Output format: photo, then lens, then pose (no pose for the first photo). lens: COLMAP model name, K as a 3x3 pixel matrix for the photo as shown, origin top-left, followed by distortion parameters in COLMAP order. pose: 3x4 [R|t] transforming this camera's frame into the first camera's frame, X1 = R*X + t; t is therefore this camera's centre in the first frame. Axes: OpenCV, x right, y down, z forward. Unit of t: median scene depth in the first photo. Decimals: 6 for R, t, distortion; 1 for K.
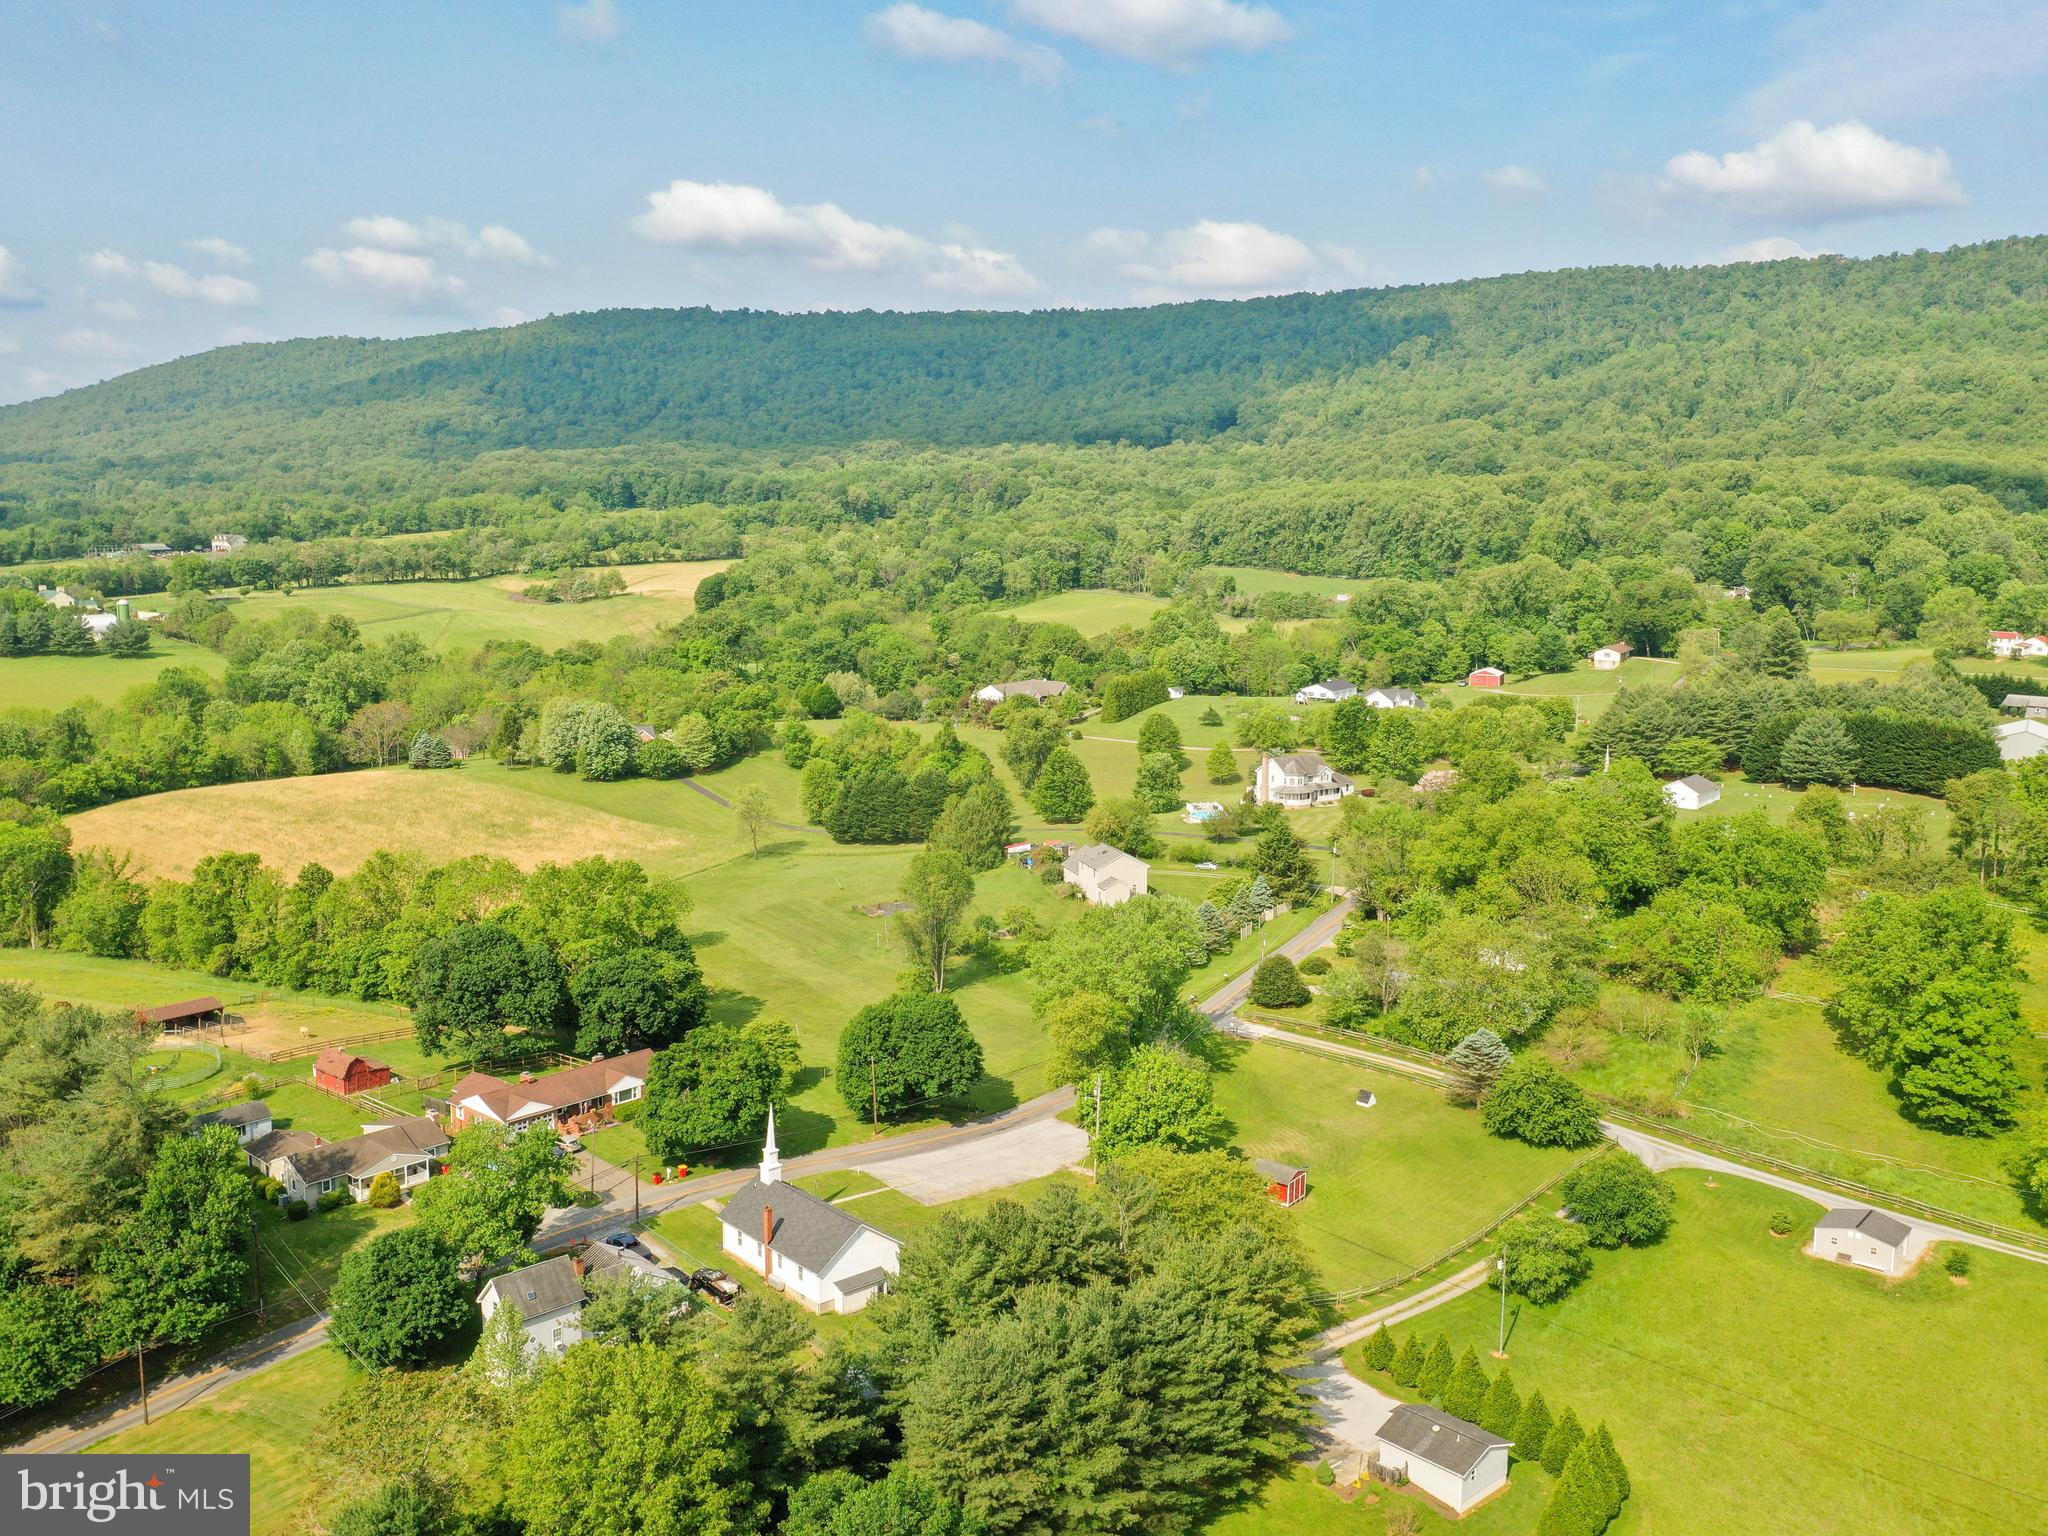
lens RADIAL K [[1828.0, 0, 1024.0], [0, 1828.0, 768.0], [0, 0, 1]] dist [0.001962, -0.020766]
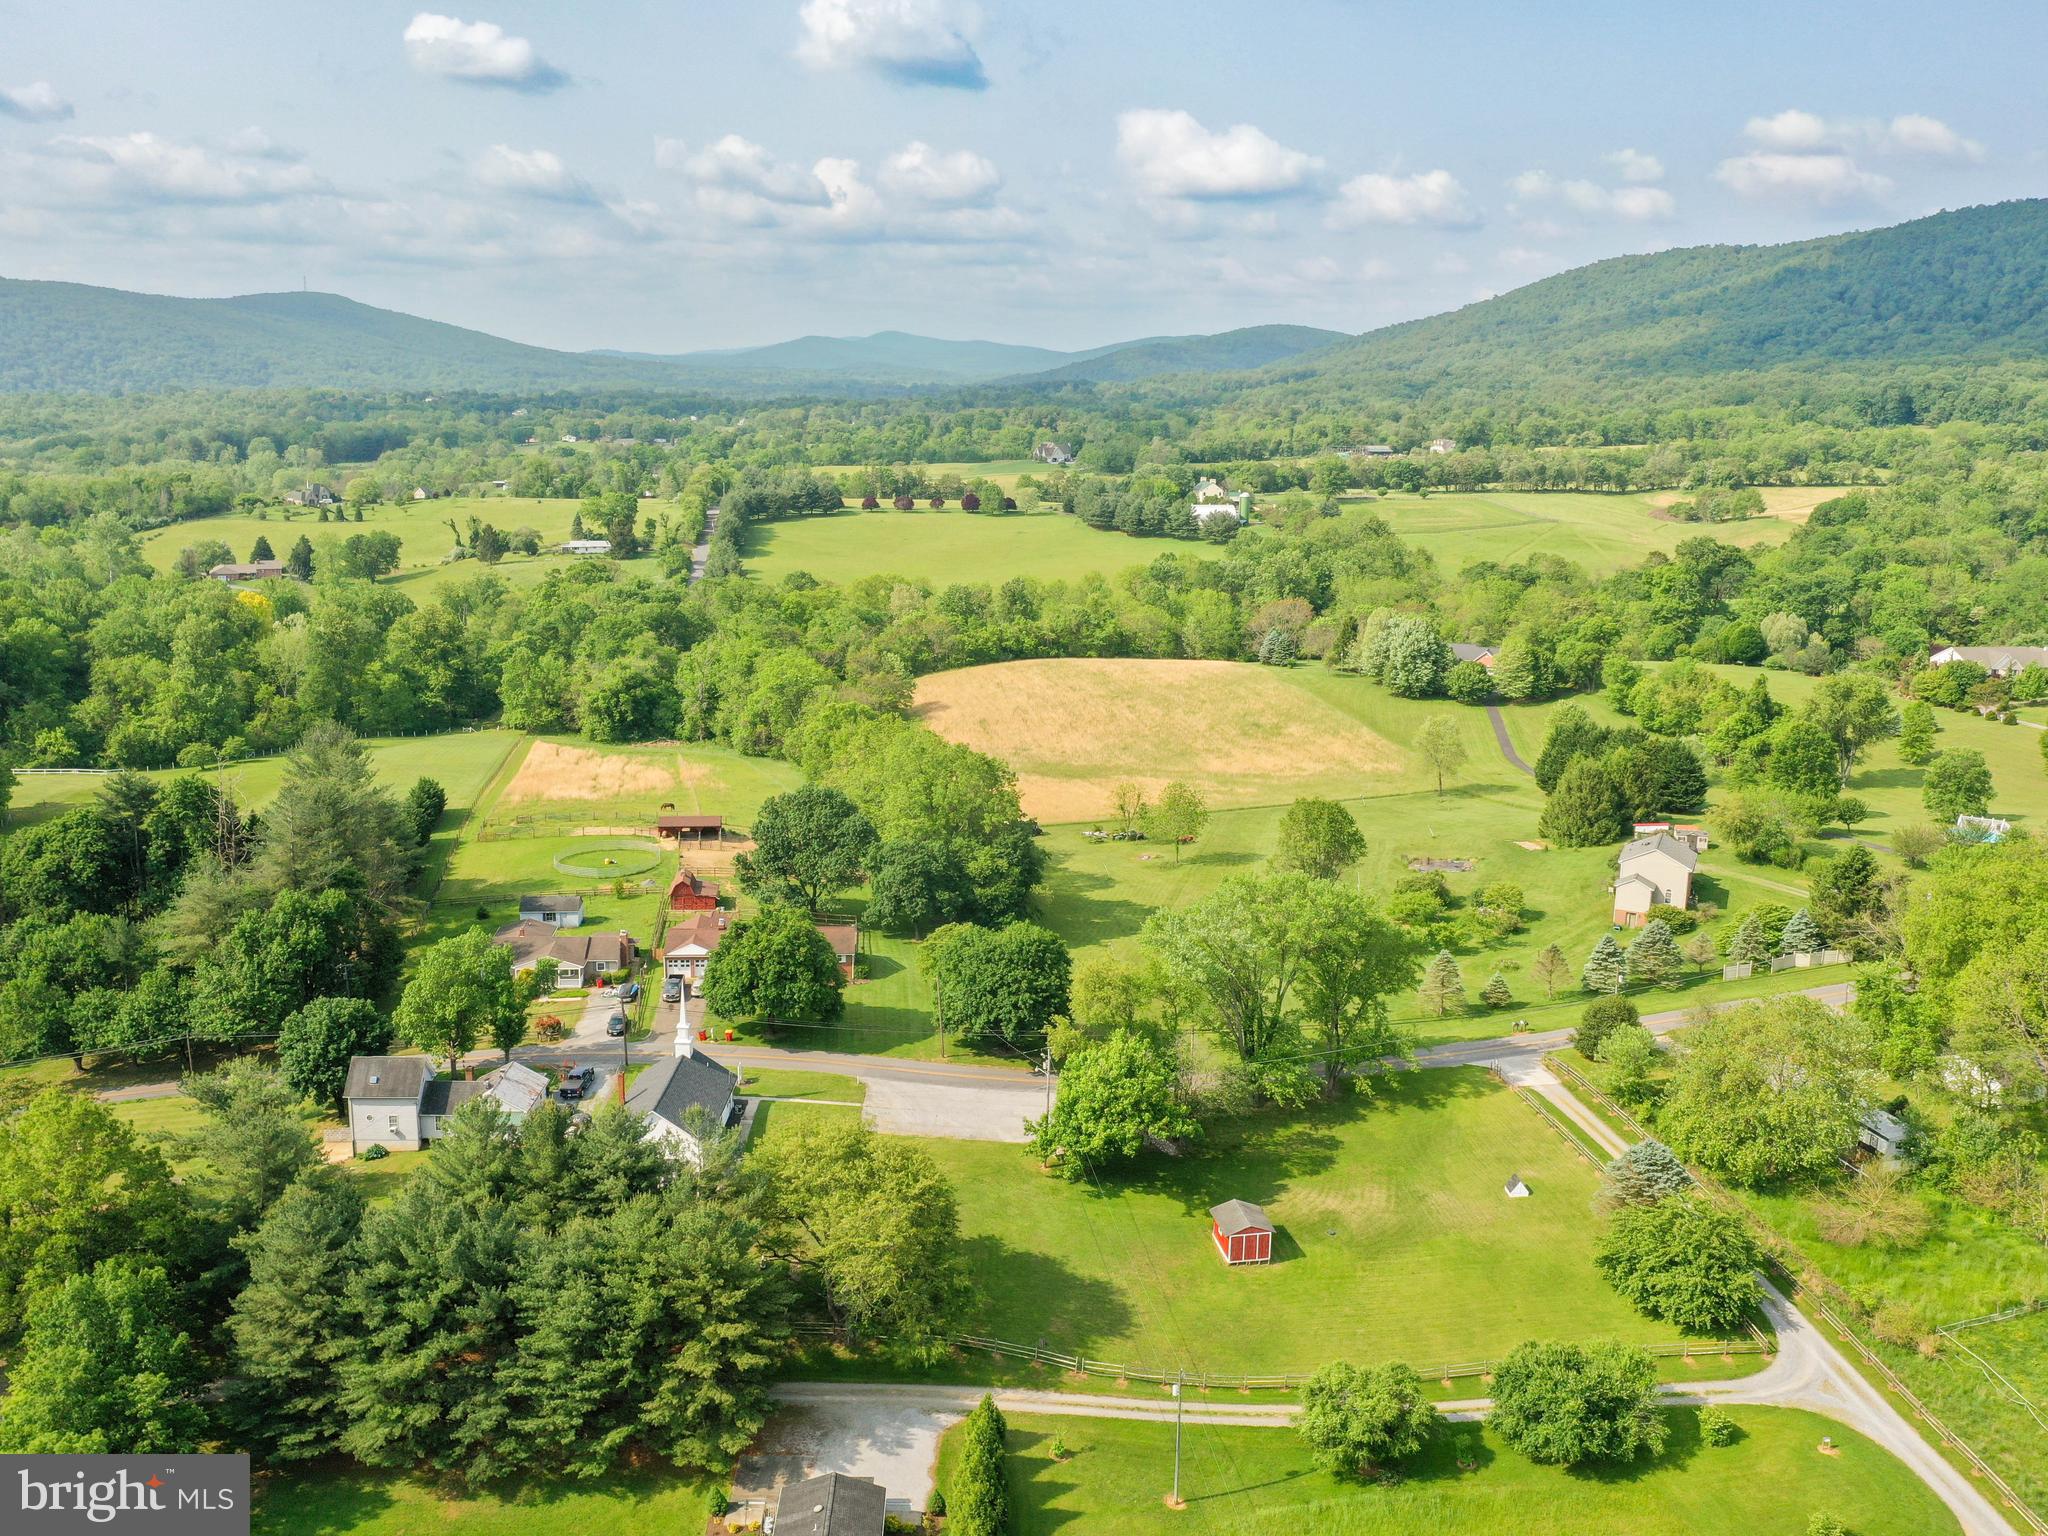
lens RADIAL K [[1828.0, 0, 1024.0], [0, 1828.0, 768.0], [0, 0, 1]] dist [0.001962, -0.020766]
pose [[0.716358, 0.151677, -0.681048, 0.163076], [-0.120272, 0.988318, 0.093602, -0.012462], [0.687289, 0.014858, 0.726232, 0.087259]]
